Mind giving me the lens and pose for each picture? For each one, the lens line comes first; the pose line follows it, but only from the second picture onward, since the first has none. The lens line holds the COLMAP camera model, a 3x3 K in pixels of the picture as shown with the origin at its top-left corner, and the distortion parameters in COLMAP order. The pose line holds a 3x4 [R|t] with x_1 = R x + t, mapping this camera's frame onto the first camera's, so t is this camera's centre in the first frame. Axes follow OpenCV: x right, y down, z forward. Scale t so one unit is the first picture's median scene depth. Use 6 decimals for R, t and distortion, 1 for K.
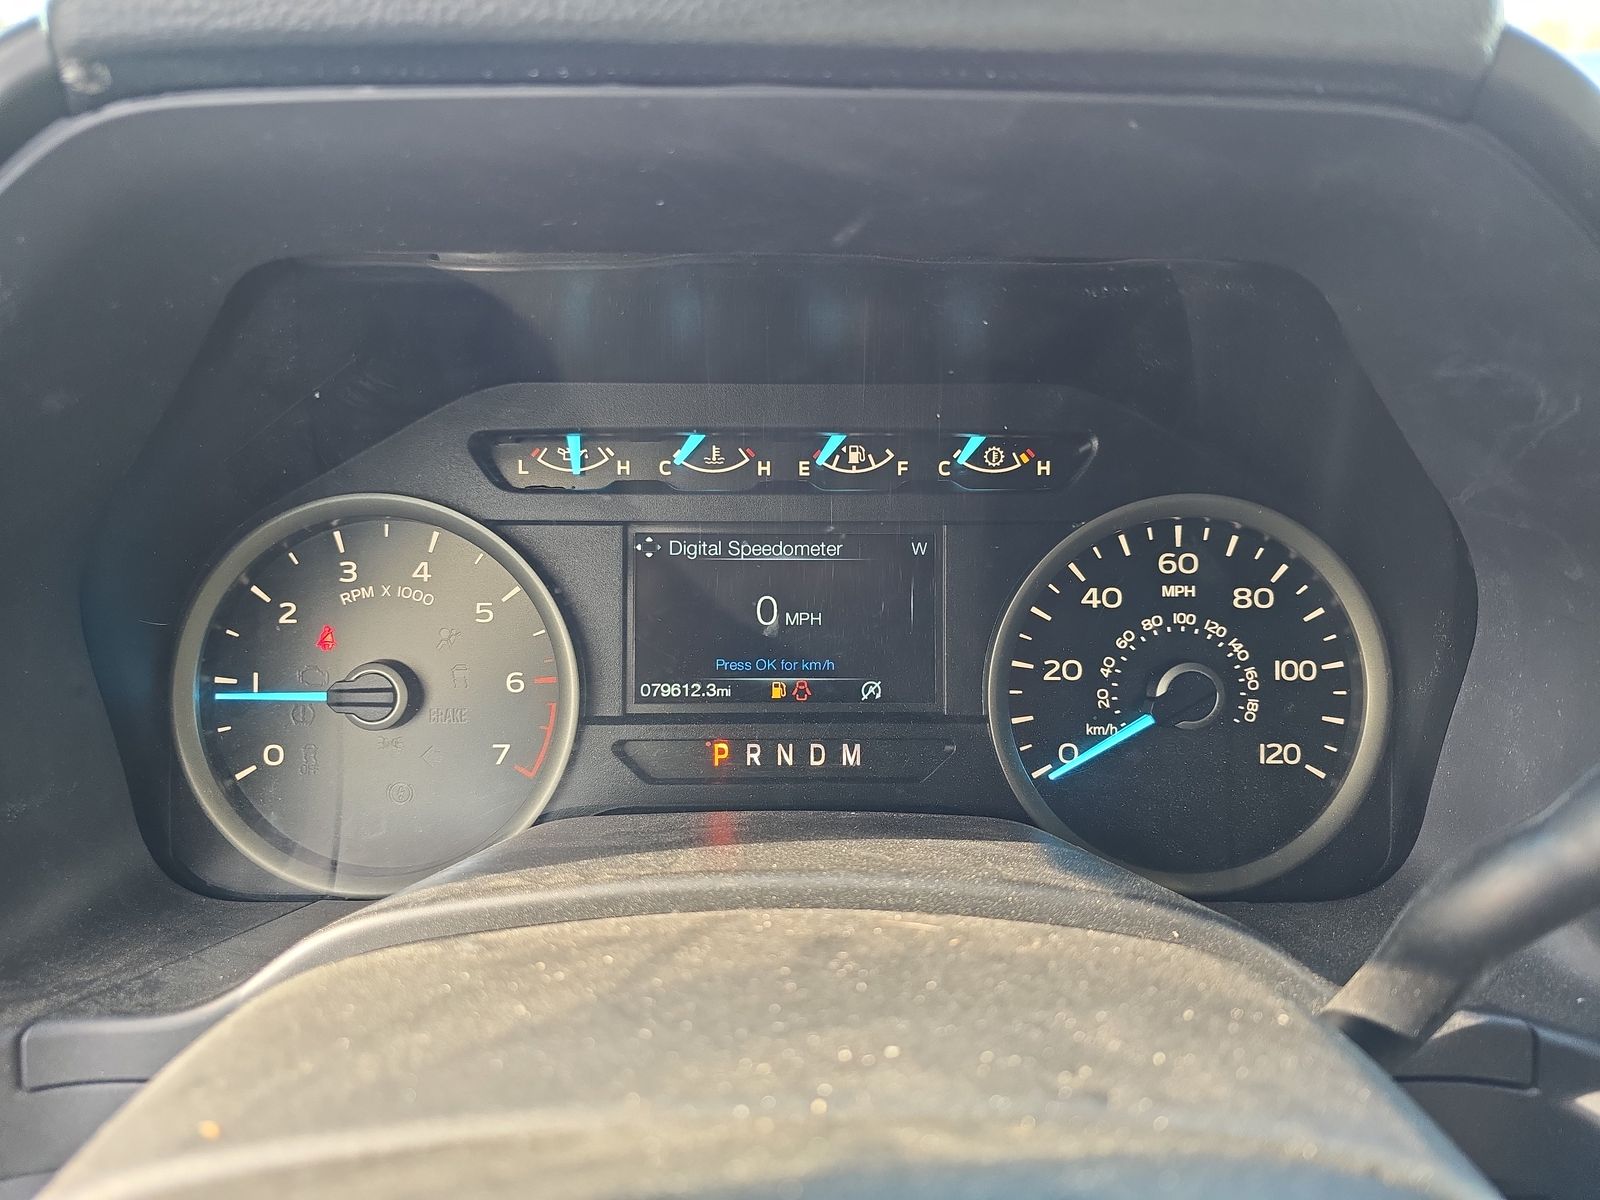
lens RADIAL K [[1073.6, 0, 793.4], [0, 1073.6, 601.7], [0, 0, 1]] dist [0.021507, 0.000148]
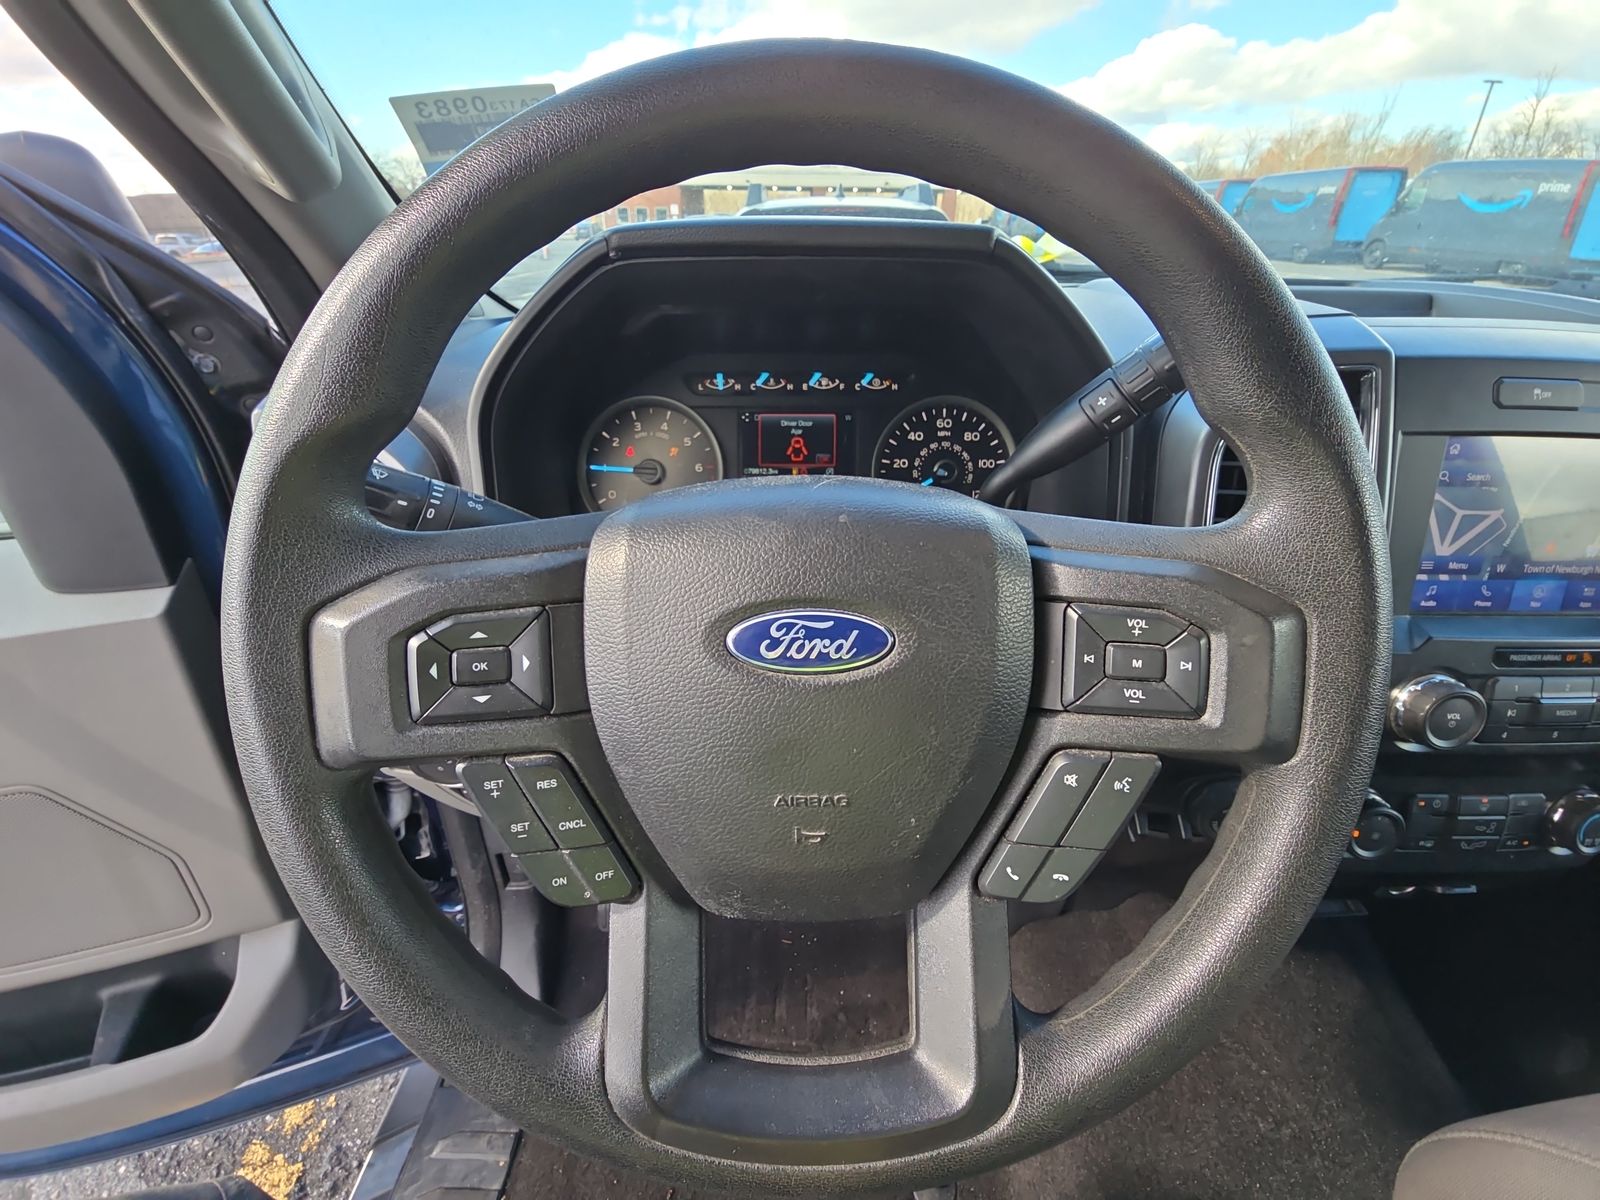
lens RADIAL K [[644.9, 0, 814.7], [0, 644.9, 596.4], [0, 0, 1]] dist [0.002447, 0.000084]
pose [[0.999797, 0.004860, -0.019575, 0.068051], [-0.002884, 0.995011, 0.099720, 0.235374], [0.019962, -0.099643, 0.994823, -0.652470]]
